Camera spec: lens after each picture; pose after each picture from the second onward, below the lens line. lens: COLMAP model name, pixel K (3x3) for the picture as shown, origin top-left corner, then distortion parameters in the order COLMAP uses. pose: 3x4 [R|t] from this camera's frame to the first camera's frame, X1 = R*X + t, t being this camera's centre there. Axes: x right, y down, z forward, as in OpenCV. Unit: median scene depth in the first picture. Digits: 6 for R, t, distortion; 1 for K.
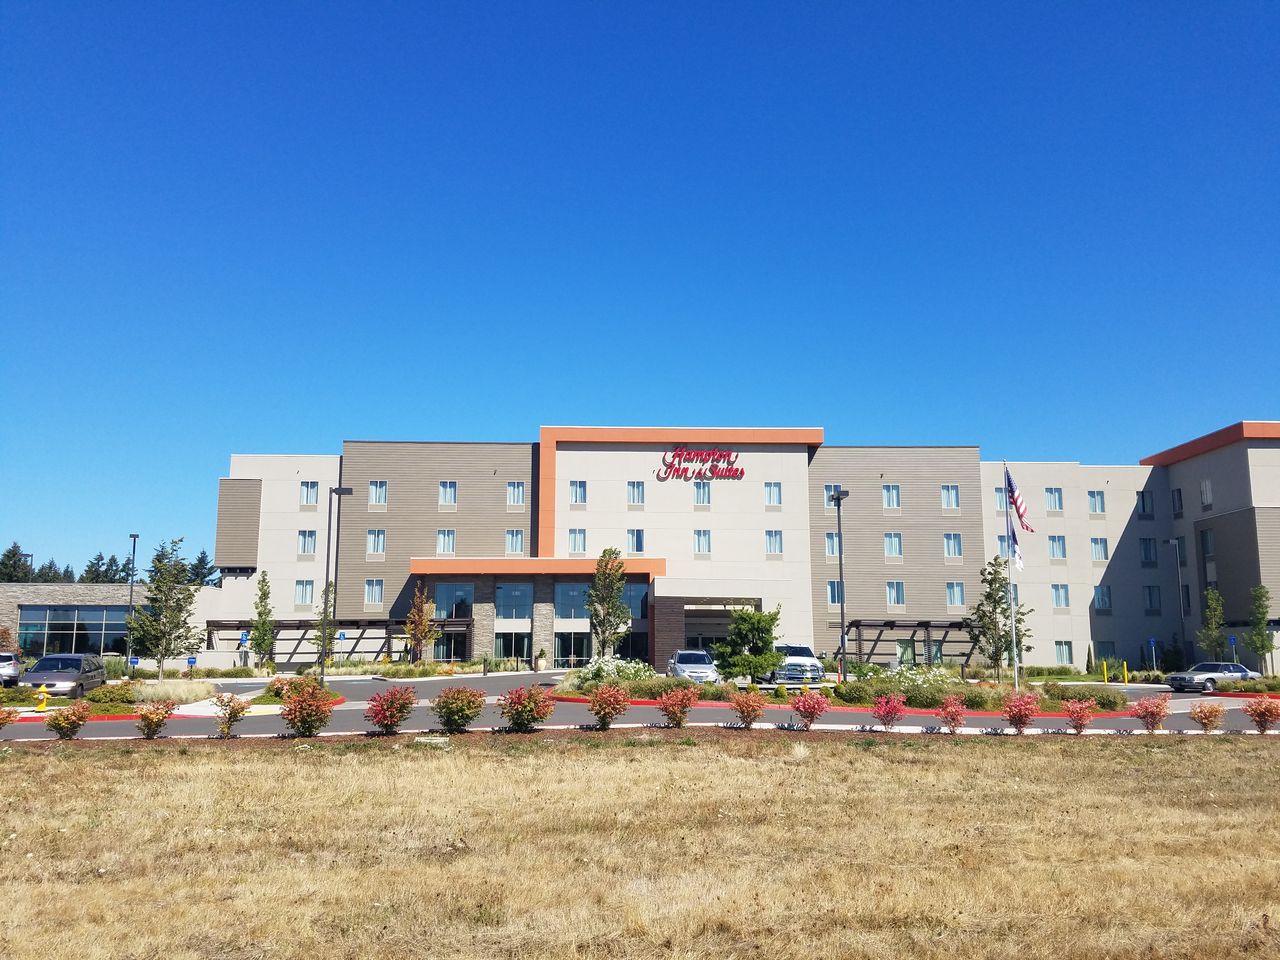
lens RADIAL K [[972.5, 0, 637.9], [0, 972.5, 480.1], [0, 0, 1]] dist [0.020074, -0.009229]
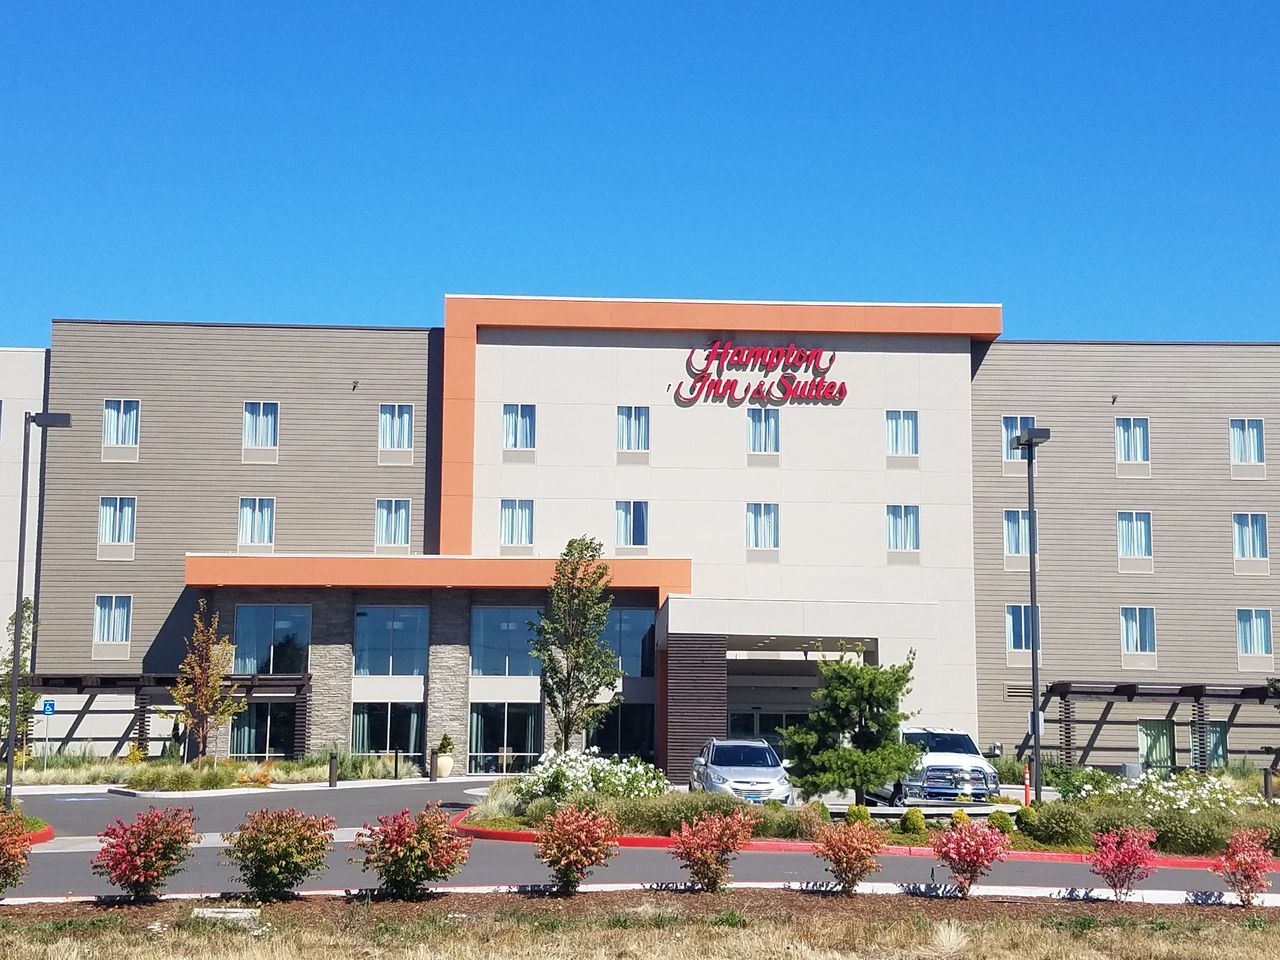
lens RADIAL K [[972.5, 0, 642.1], [0, 972.5, 477.9], [0, 0, 1]] dist [0.020074, -0.009229]
pose [[0.999920, 0.009523, 0.008272, -0.001444], [-0.010144, 0.996851, 0.078640, -0.001403], [-0.007497, -0.078718, 0.996869, 0.499498]]
